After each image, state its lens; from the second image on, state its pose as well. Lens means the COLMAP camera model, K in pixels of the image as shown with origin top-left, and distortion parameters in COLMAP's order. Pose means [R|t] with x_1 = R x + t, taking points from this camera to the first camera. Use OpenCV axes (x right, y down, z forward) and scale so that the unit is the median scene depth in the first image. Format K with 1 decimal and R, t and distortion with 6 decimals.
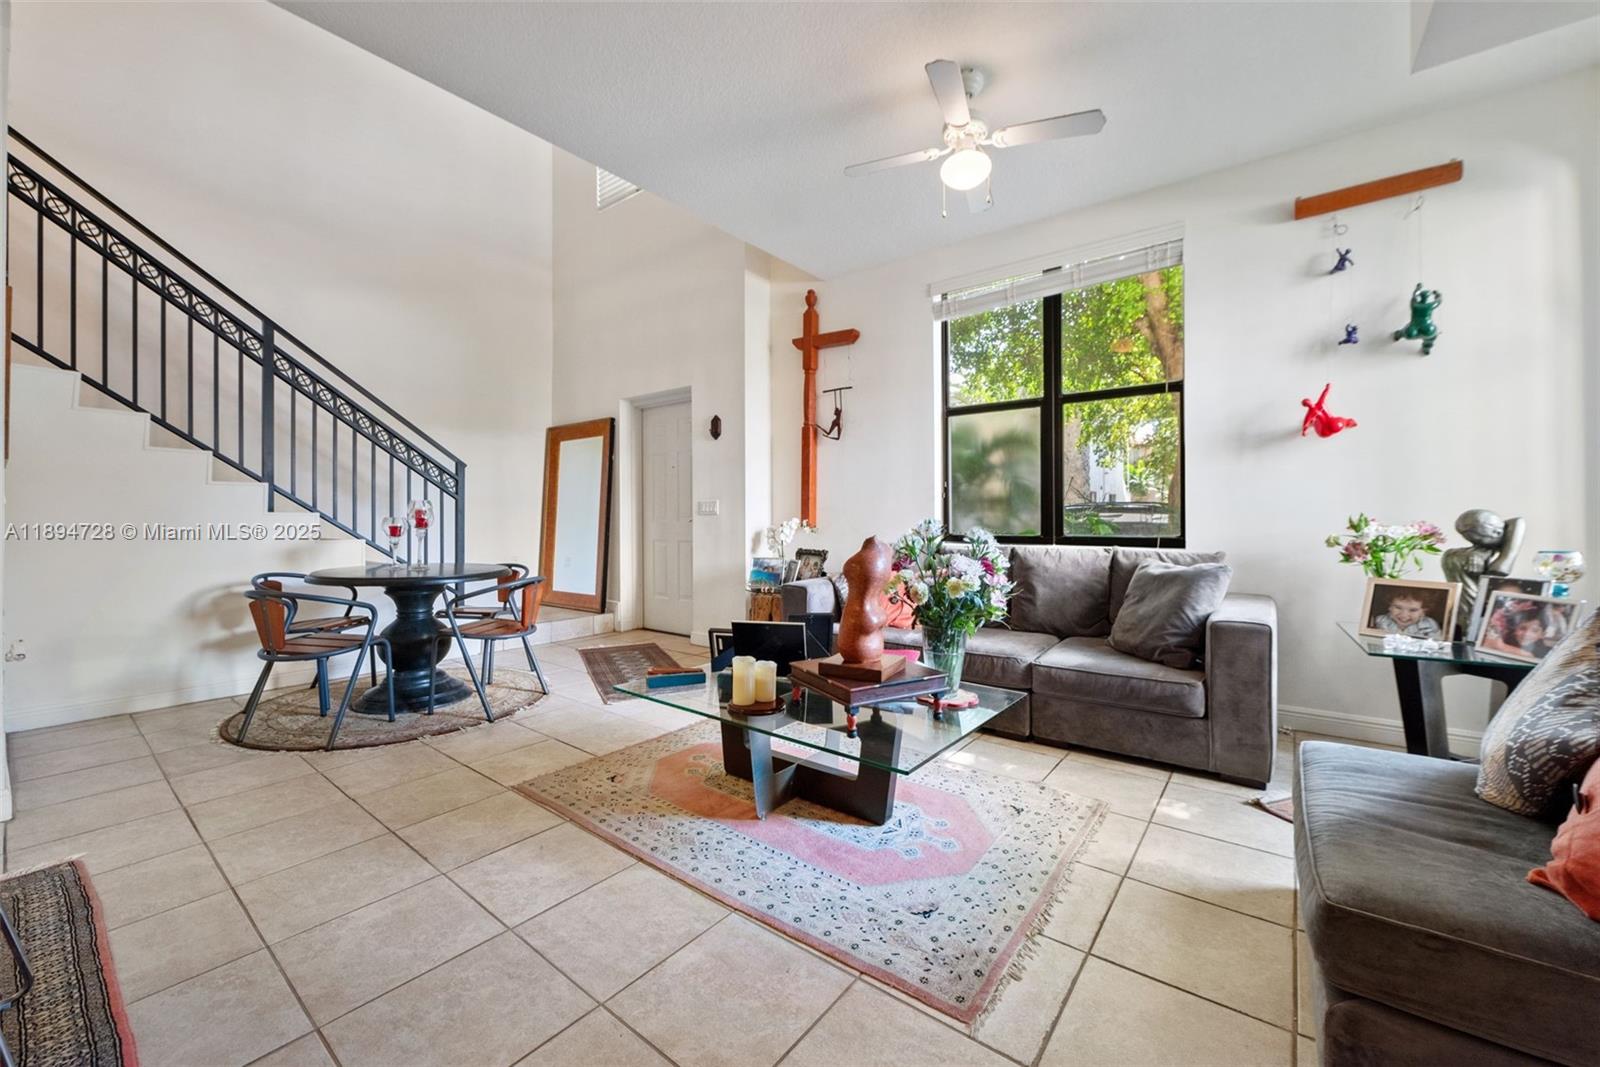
lens RADIAL K [[621.7, 0, 849.5], [0, 621.7, 525.7], [0, 0, 1]] dist [-0.004169, -0.000804]
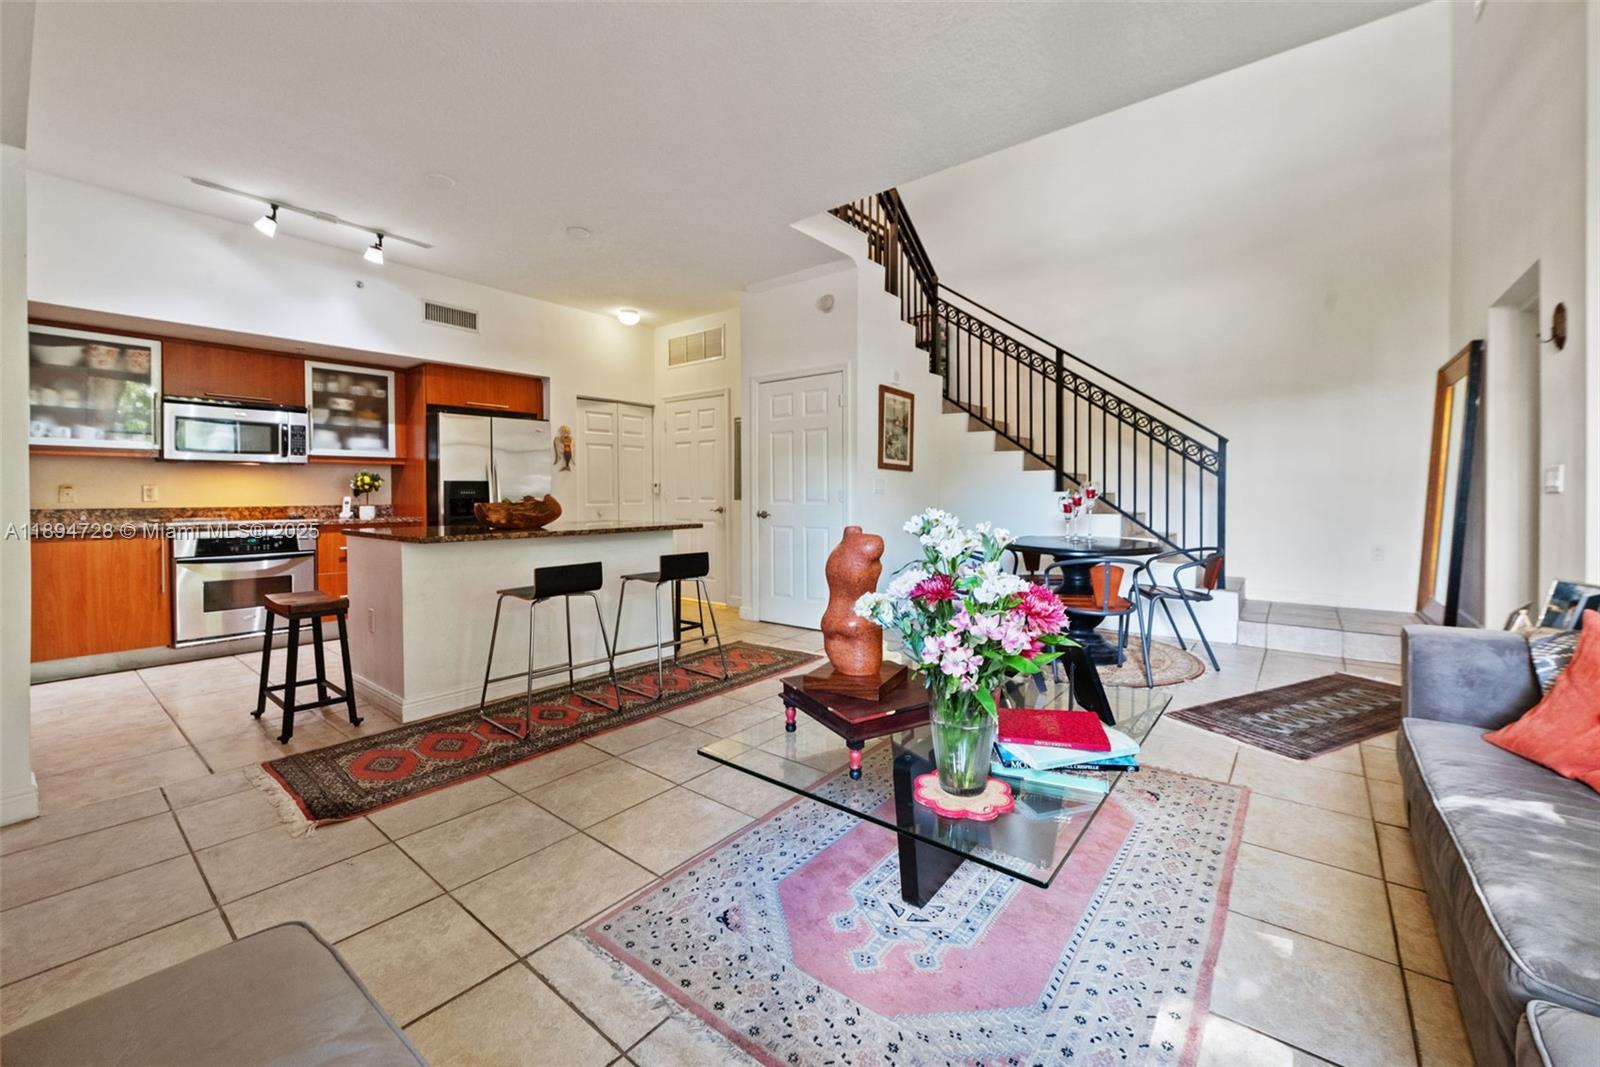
lens RADIAL K [[621.7, 0, 778.6], [0, 621.7, 497.7], [0, 0, 1]] dist [-0.004169, -0.000804]
pose [[-0.063058, 0.008976, -0.997969, 0.369814], [-0.010730, 0.999896, 0.009672, -0.012221], [0.997952, 0.011318, -0.062955, 0.394293]]
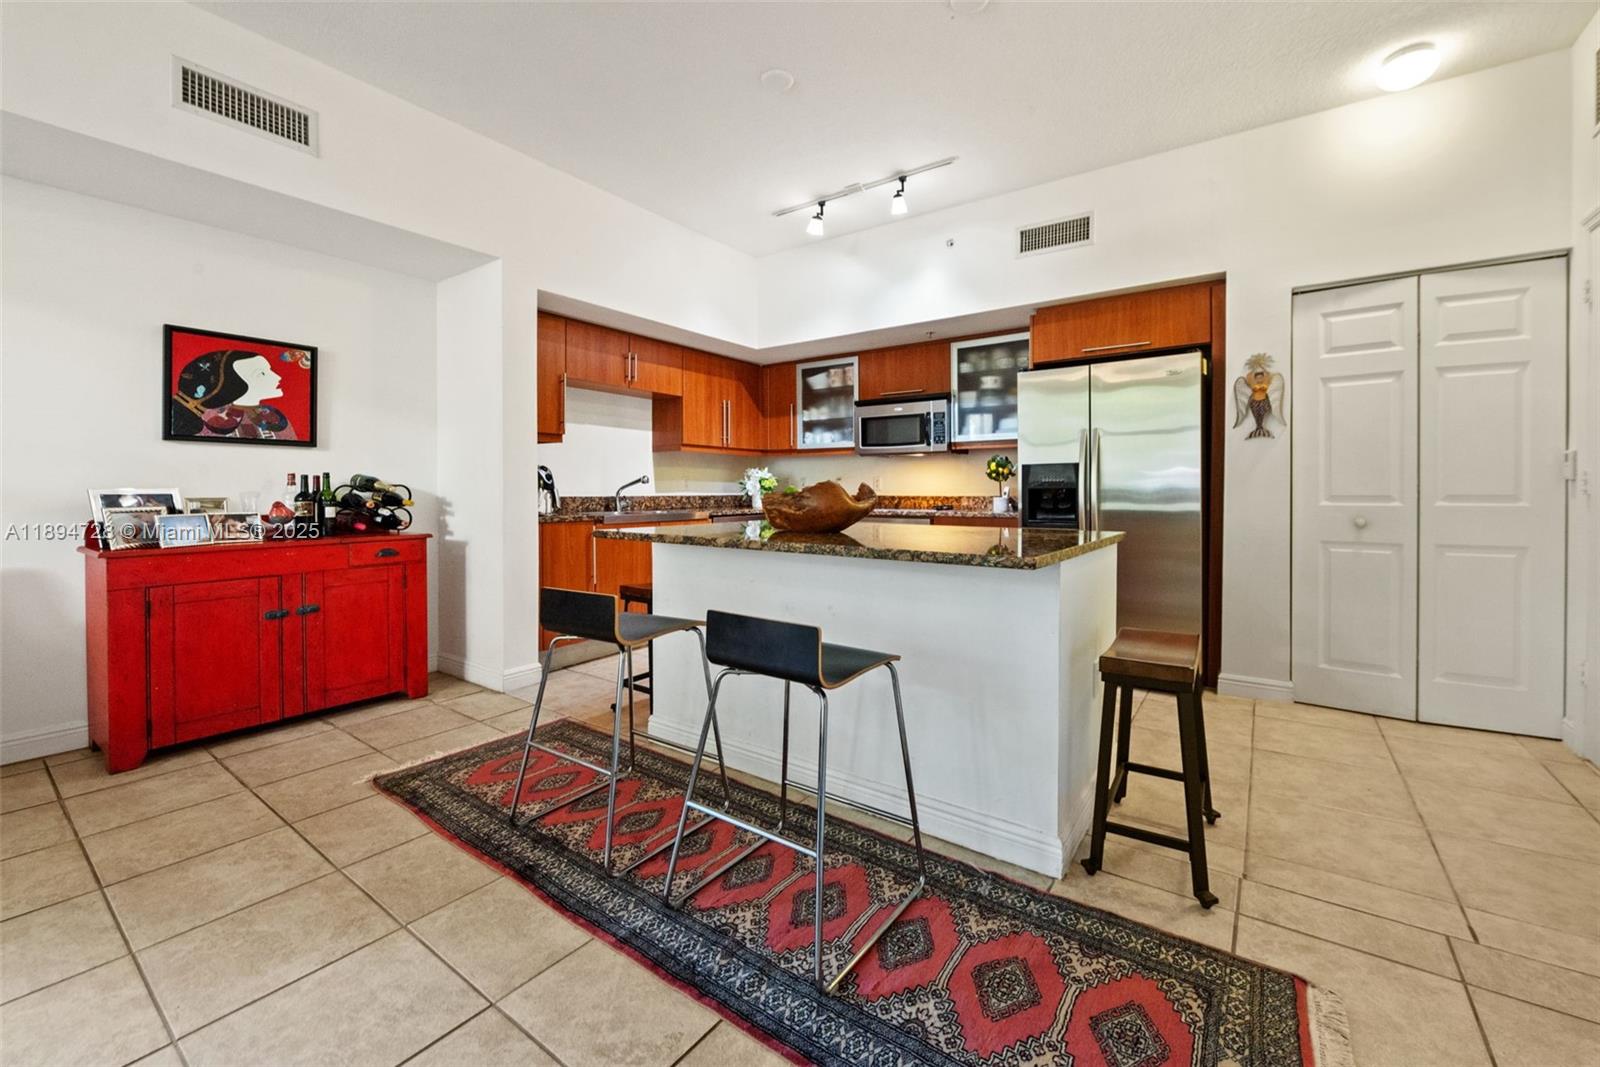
lens RADIAL K [[632.5, 0, 853.5], [0, 632.5, 498.1], [0, 0, 1]] dist [-0.007834, -0.000872]
pose [[-0.999149, 0.003059, -0.041129, -0.386447], [0.001842, 0.999560, 0.029590, -0.006400], [0.041202, 0.029489, -0.998716, 0.540579]]
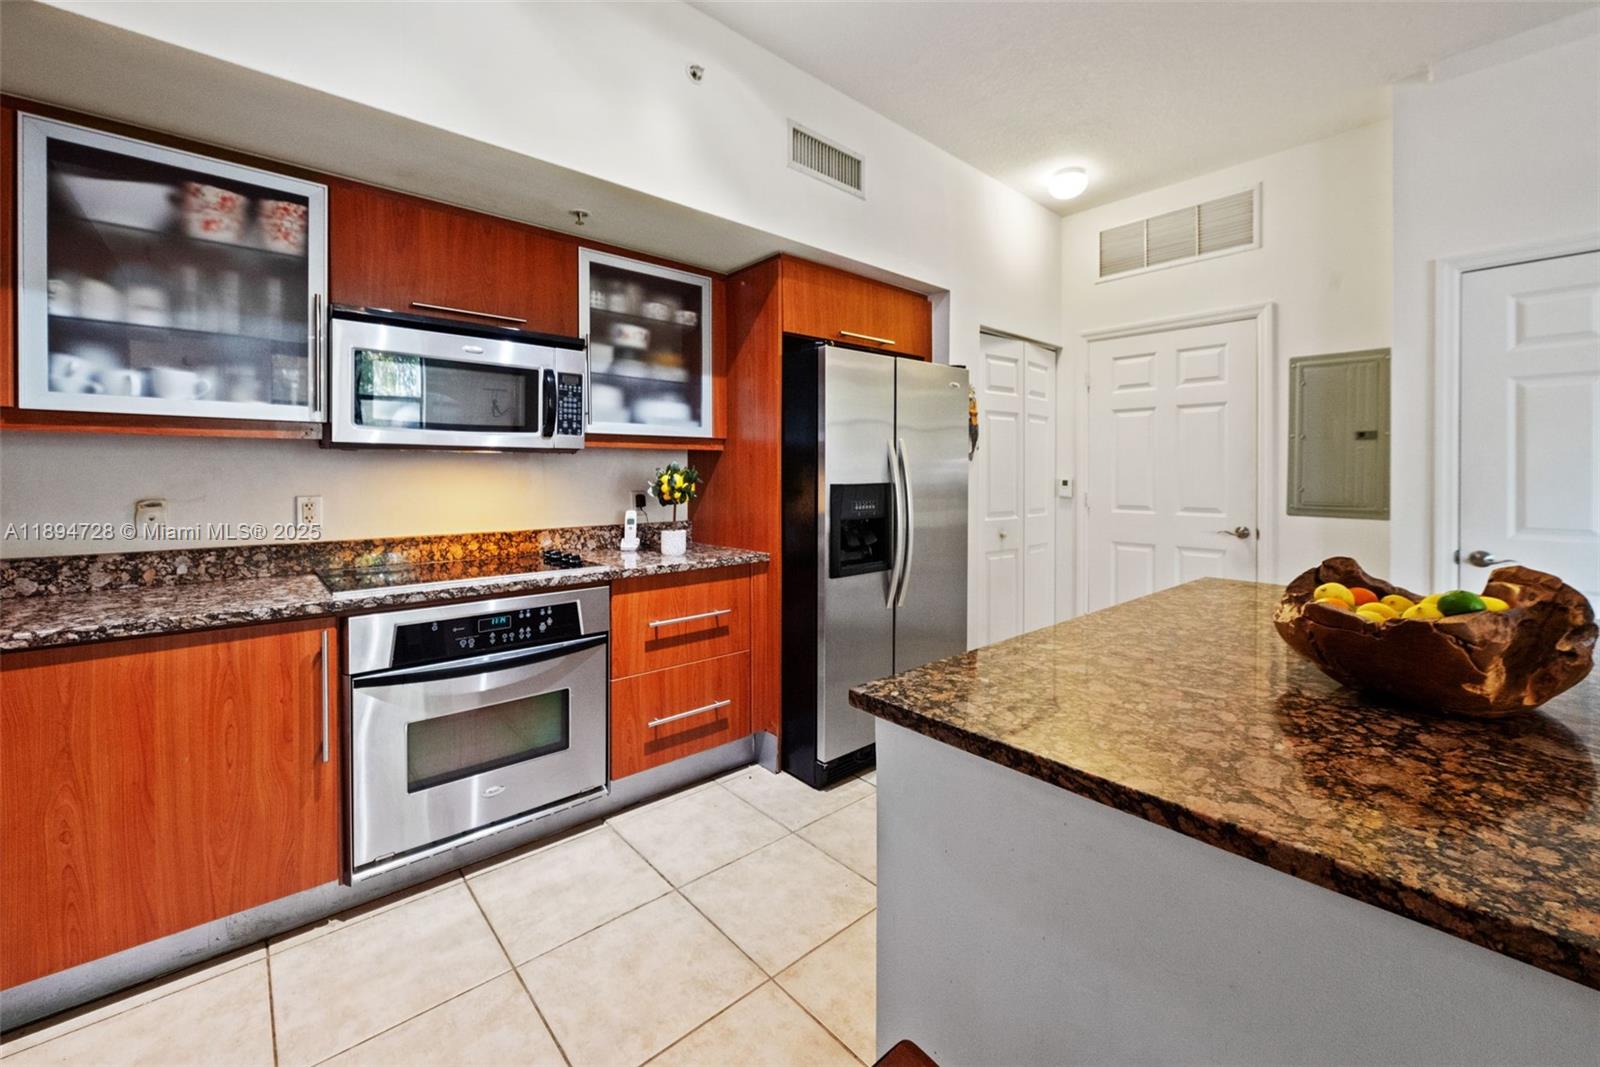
lens RADIAL K [[632.5, 0, 793.2], [0, 632.5, 474.8], [0, 0, 1]] dist [-0.007834, -0.000872]
pose [[-0.228284, 0.004034, -0.973586, -0.114625], [-0.014026, 0.999874, 0.007432, -0.035333], [0.973494, 0.015352, -0.228198, -0.138657]]
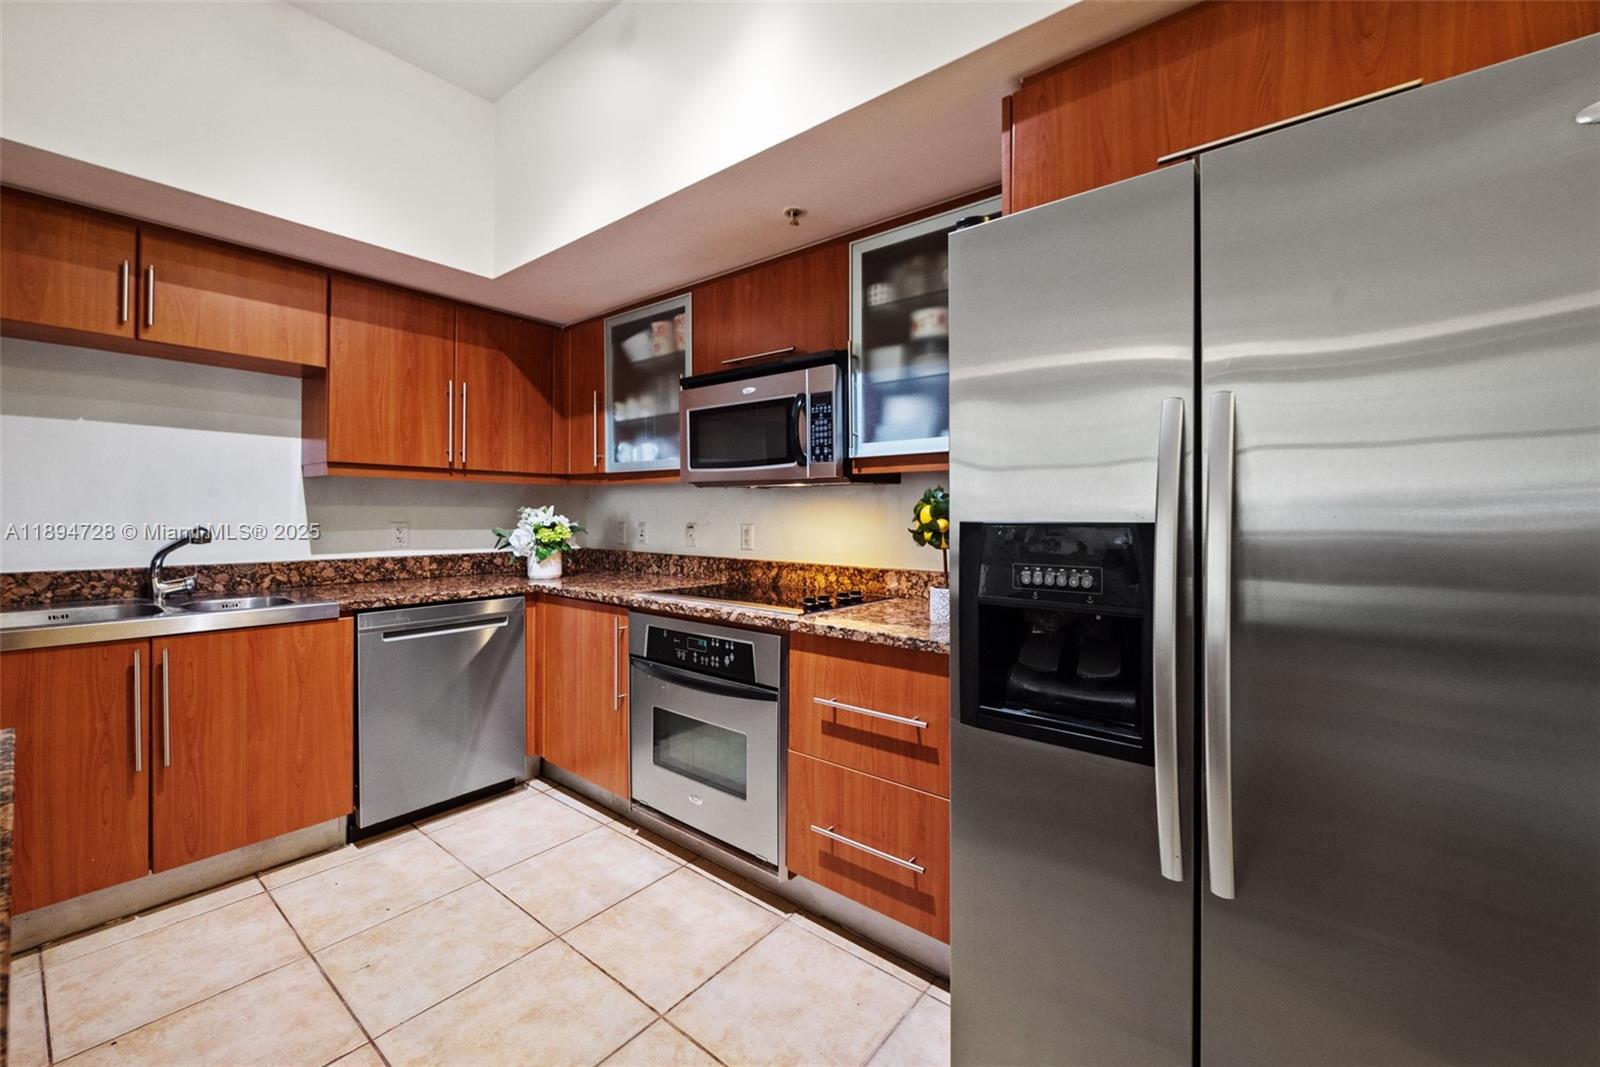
lens RADIAL K [[632.5, 0, 854.2], [0, 632.5, 512.0], [0, 0, 1]] dist [-0.007834, -0.000872]
pose [[-0.999933, -0.004236, 0.010737, -0.584888], [-0.004104, 0.999917, 0.012248, -0.031010], [-0.010788, 0.012203, -0.999867, 0.018842]]
